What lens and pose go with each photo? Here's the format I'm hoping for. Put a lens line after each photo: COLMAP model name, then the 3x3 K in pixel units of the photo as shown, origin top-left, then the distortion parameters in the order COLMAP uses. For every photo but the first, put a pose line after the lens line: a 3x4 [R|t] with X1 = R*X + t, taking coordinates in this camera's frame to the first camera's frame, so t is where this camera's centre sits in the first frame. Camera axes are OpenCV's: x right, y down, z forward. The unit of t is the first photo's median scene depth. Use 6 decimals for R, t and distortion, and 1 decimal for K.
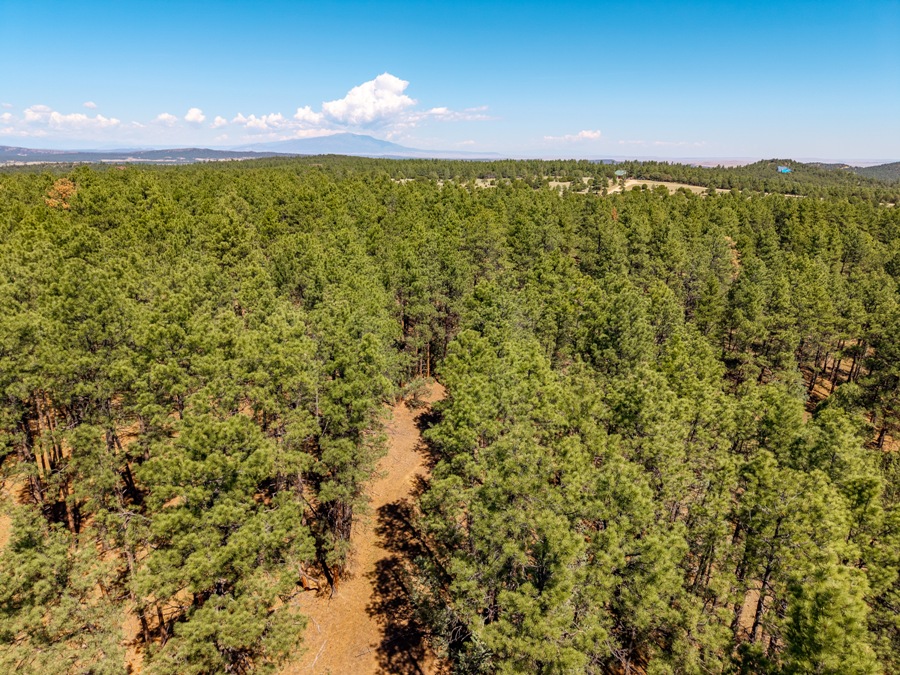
lens RADIAL K [[605.7, 0, 457.6], [0, 605.7, 342.5], [0, 0, 1]] dist [0.034469, -0.033677]
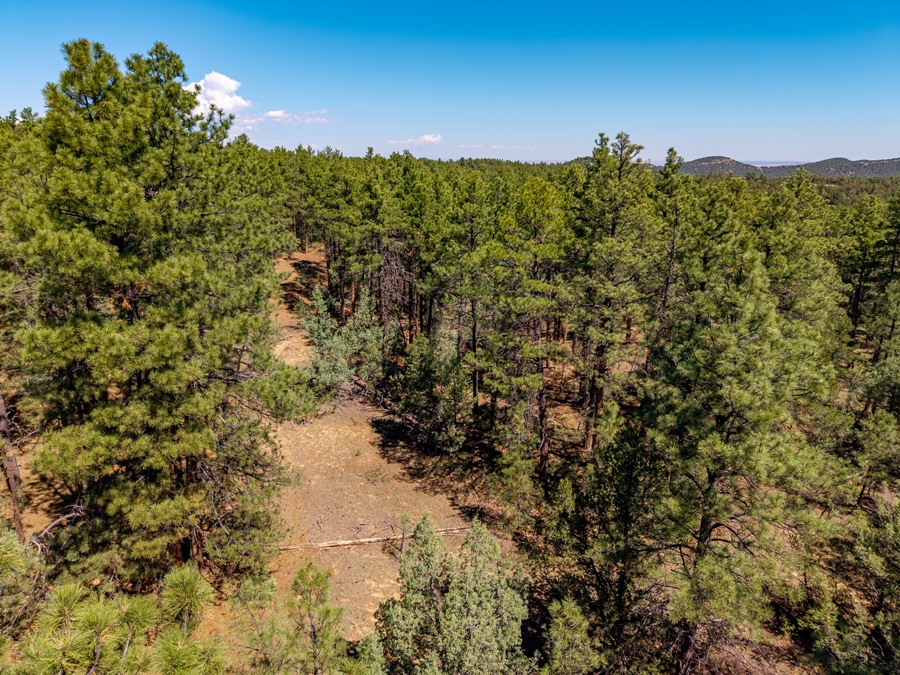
lens RADIAL K [[605.7, 0, 447.0], [0, 605.7, 344.9], [0, 0, 1]] dist [0.034469, -0.033677]
pose [[0.974189, -0.067162, 0.215509, -0.037844], [0.067493, 0.997703, 0.005832, 0.481375], [-0.215406, 0.008864, 0.976484, -0.883315]]
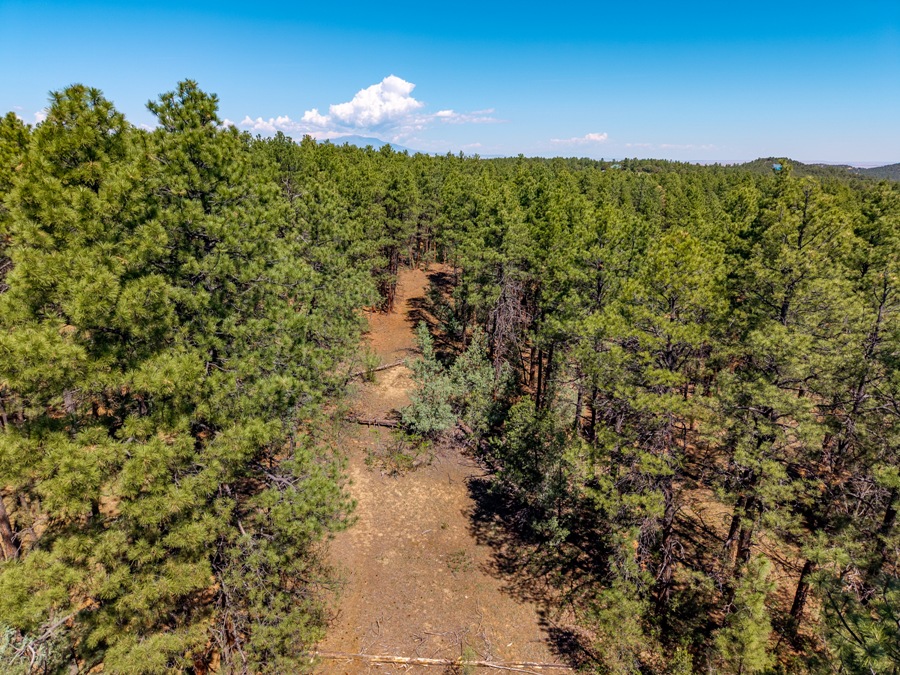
lens RADIAL K [[605.7, 0, 448.6], [0, 605.7, 342.2], [0, 0, 1]] dist [0.034469, -0.033677]
pose [[0.999723, 0.010969, -0.020805, 0.030445], [-0.011039, 0.999934, -0.003254, 0.408386], [0.020768, 0.003483, 0.999778, -0.770473]]
